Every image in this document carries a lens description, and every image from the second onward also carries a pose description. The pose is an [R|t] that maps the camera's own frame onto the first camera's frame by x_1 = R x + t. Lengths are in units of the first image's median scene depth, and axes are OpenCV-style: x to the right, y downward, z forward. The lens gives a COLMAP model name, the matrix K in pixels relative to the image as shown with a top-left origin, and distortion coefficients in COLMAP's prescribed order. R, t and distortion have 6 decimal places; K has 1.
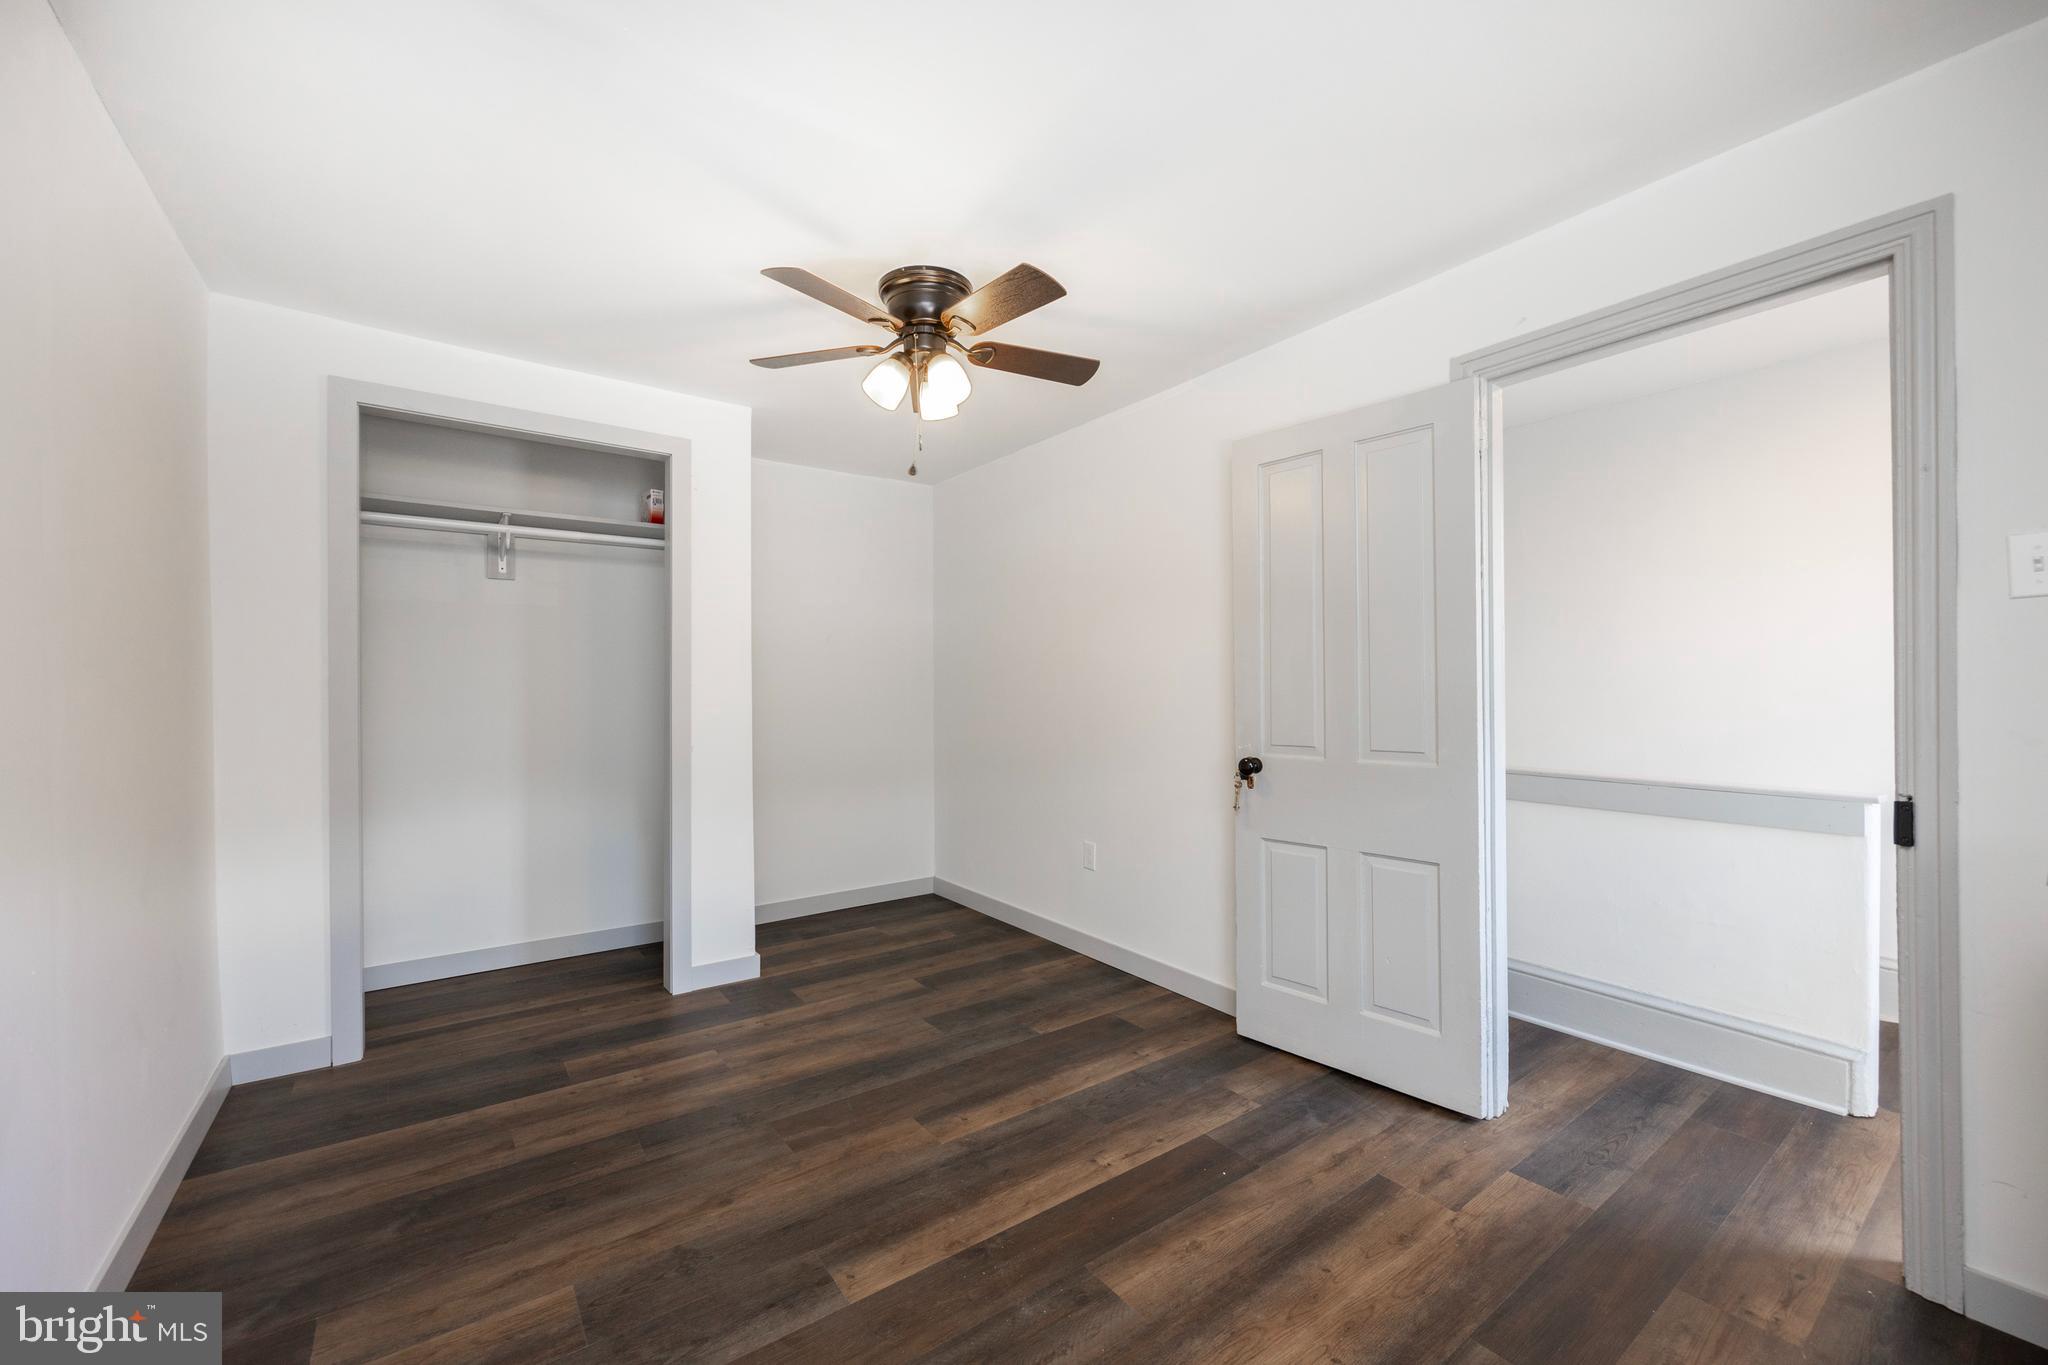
lens RADIAL K [[815.5, 0, 1022.0], [0, 815.5, 683.3], [0, 0, 1]] dist [-0.001336, -0.000501]
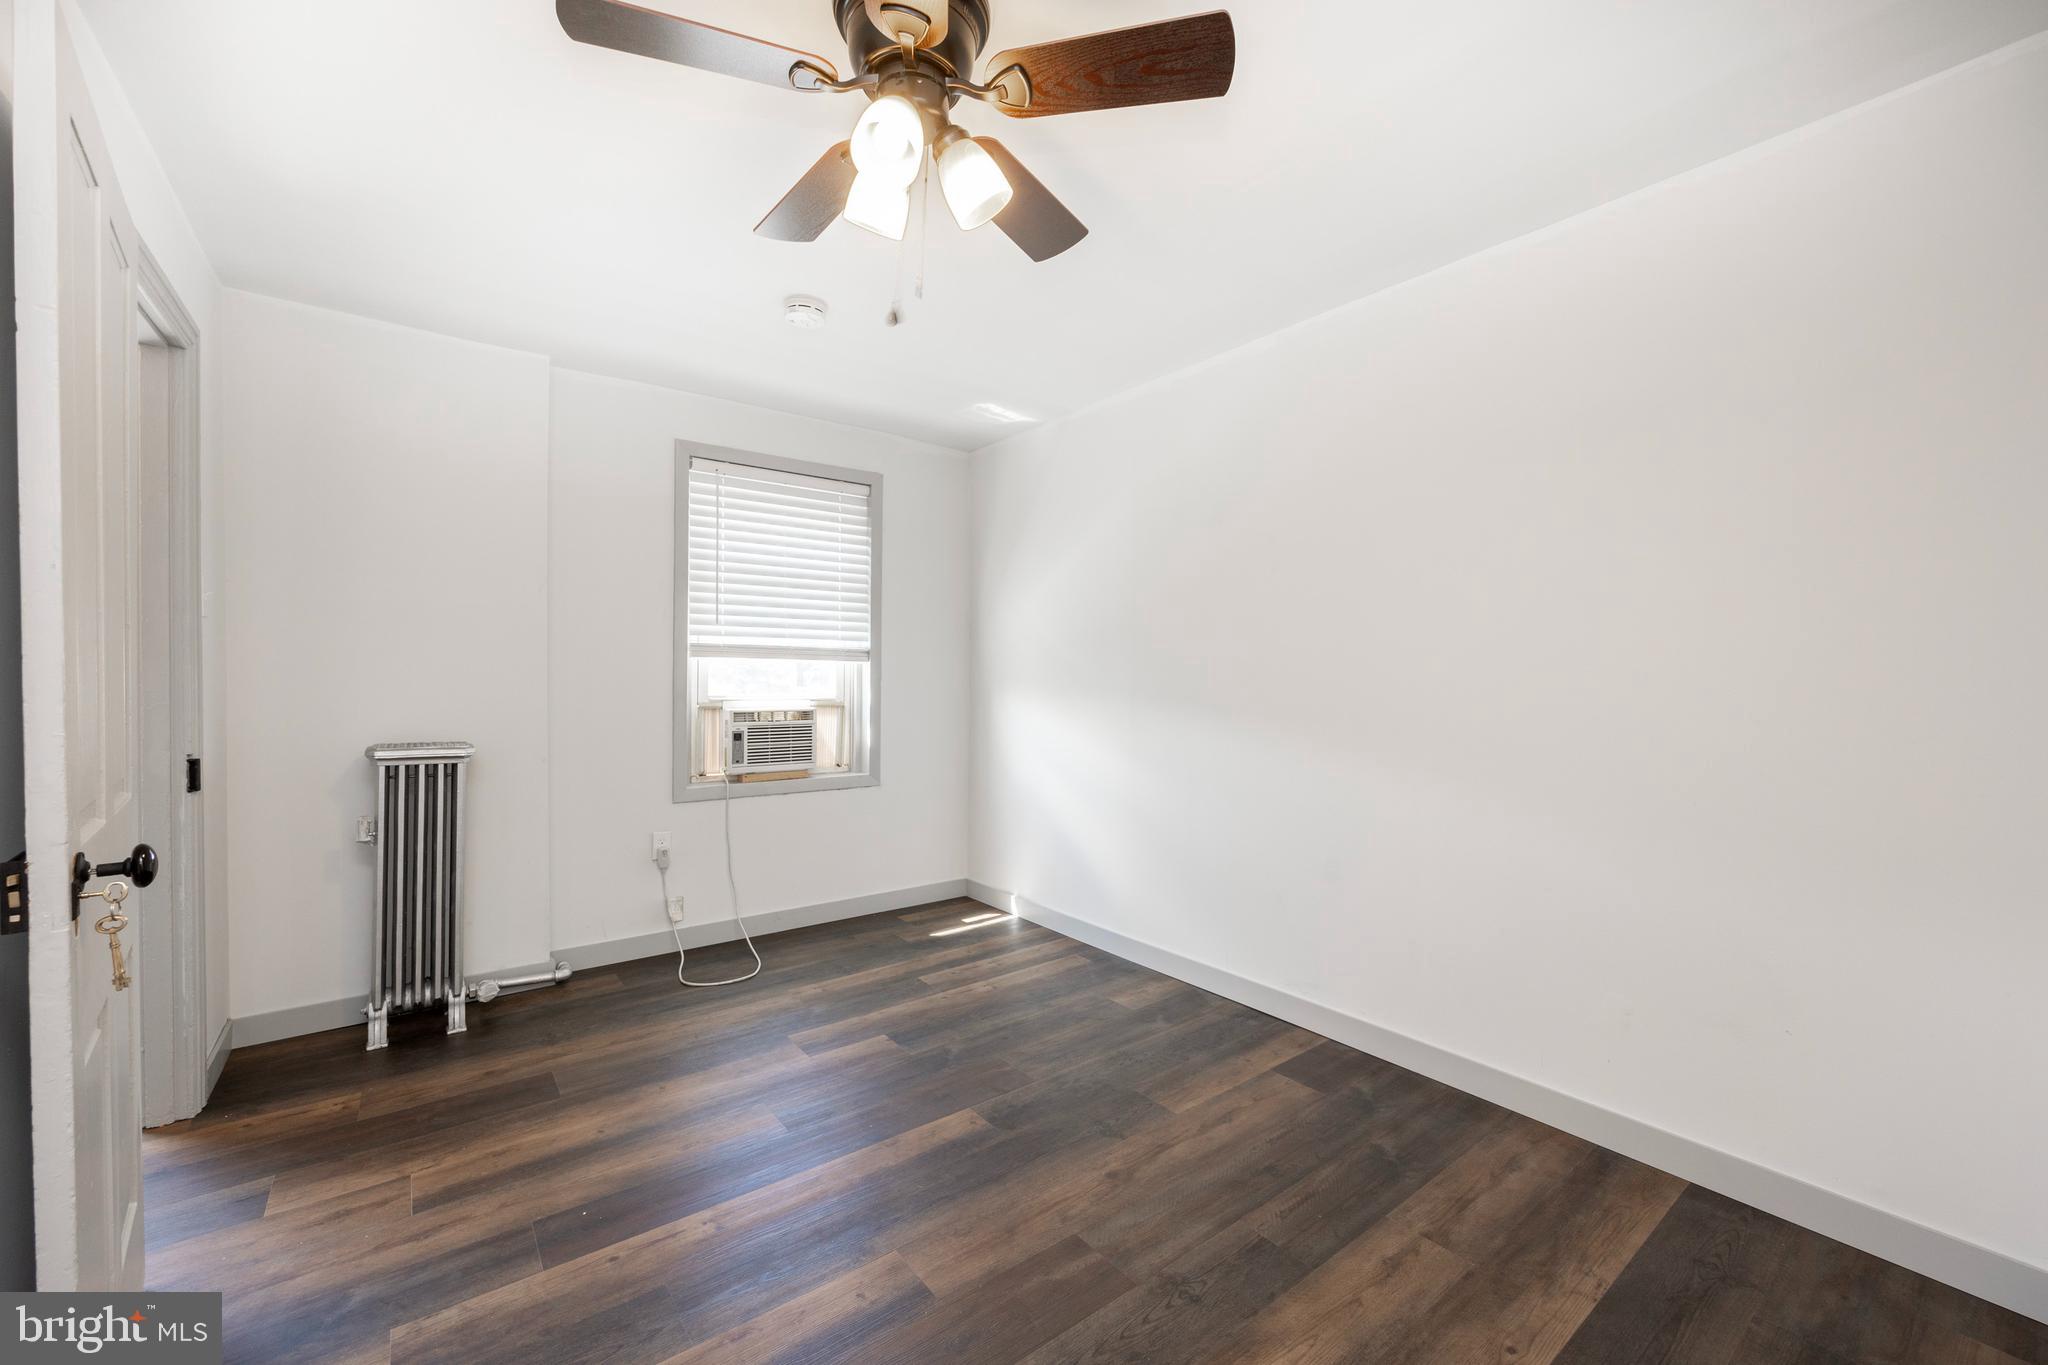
lens RADIAL K [[815.5, 0, 1027.5], [0, 815.5, 678.1], [0, 0, 1]] dist [-0.001336, -0.000501]
pose [[-0.999777, 0.004254, -0.020673, -0.221930], [0.004273, 0.999991, -0.000848, 0.011987], [0.020669, -0.000936, -0.999786, 1.876489]]
